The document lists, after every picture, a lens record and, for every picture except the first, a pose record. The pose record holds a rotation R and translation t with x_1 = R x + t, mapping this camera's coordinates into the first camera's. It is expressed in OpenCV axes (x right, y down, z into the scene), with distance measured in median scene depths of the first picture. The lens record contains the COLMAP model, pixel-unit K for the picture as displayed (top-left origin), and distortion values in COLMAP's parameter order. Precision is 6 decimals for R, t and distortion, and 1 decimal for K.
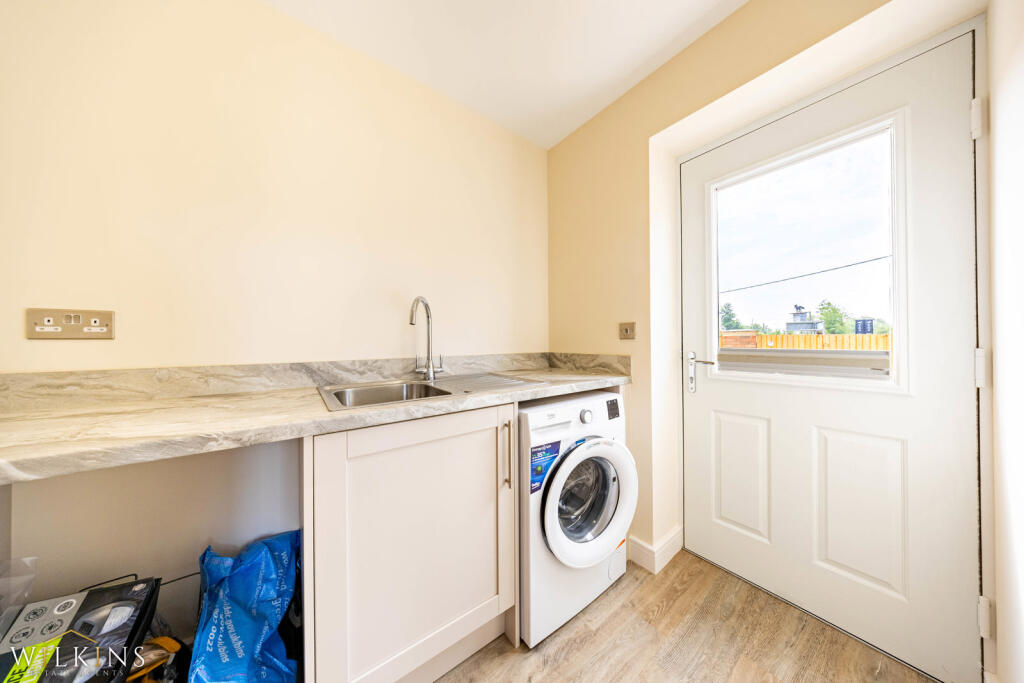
lens RADIAL K [[298.2, 0, 511.9], [0, 298.2, 339.3], [0, 0, 1]] dist [-0.004348, 0.000048]
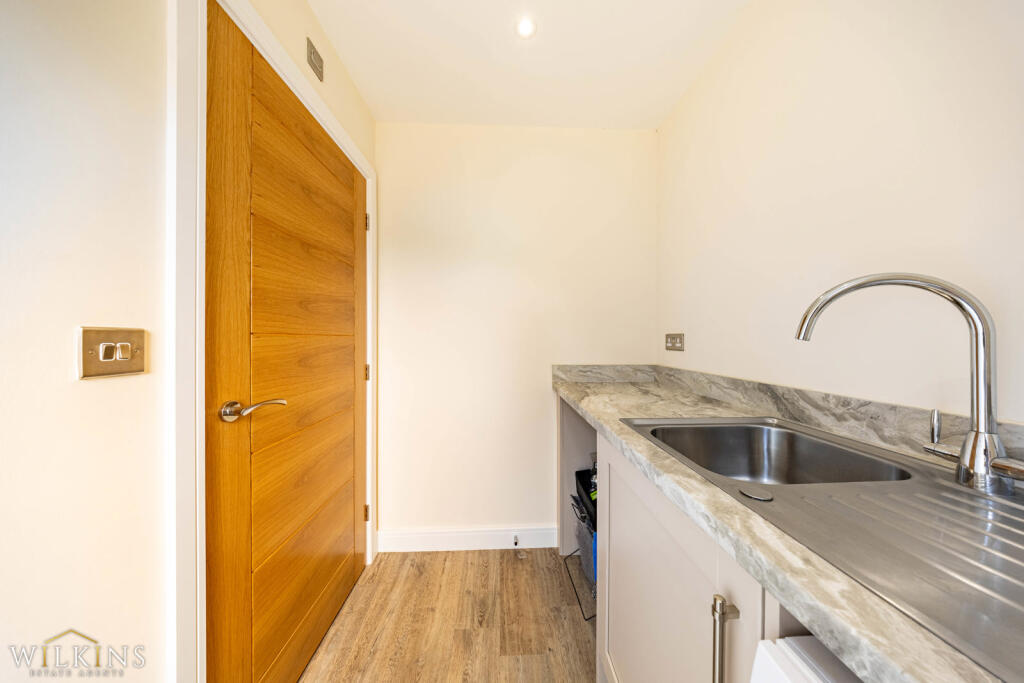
lens RADIAL K [[298.2, 0, 511.9], [0, 298.2, 339.3], [0, 0, 1]] dist [-0.004348, 0.000048]
pose [[-0.554211, 0.003344, -0.832370, 0.401609], [-0.002388, 0.999981, 0.005607, -0.052258], [0.832373, 0.005096, -0.554193, 0.842968]]
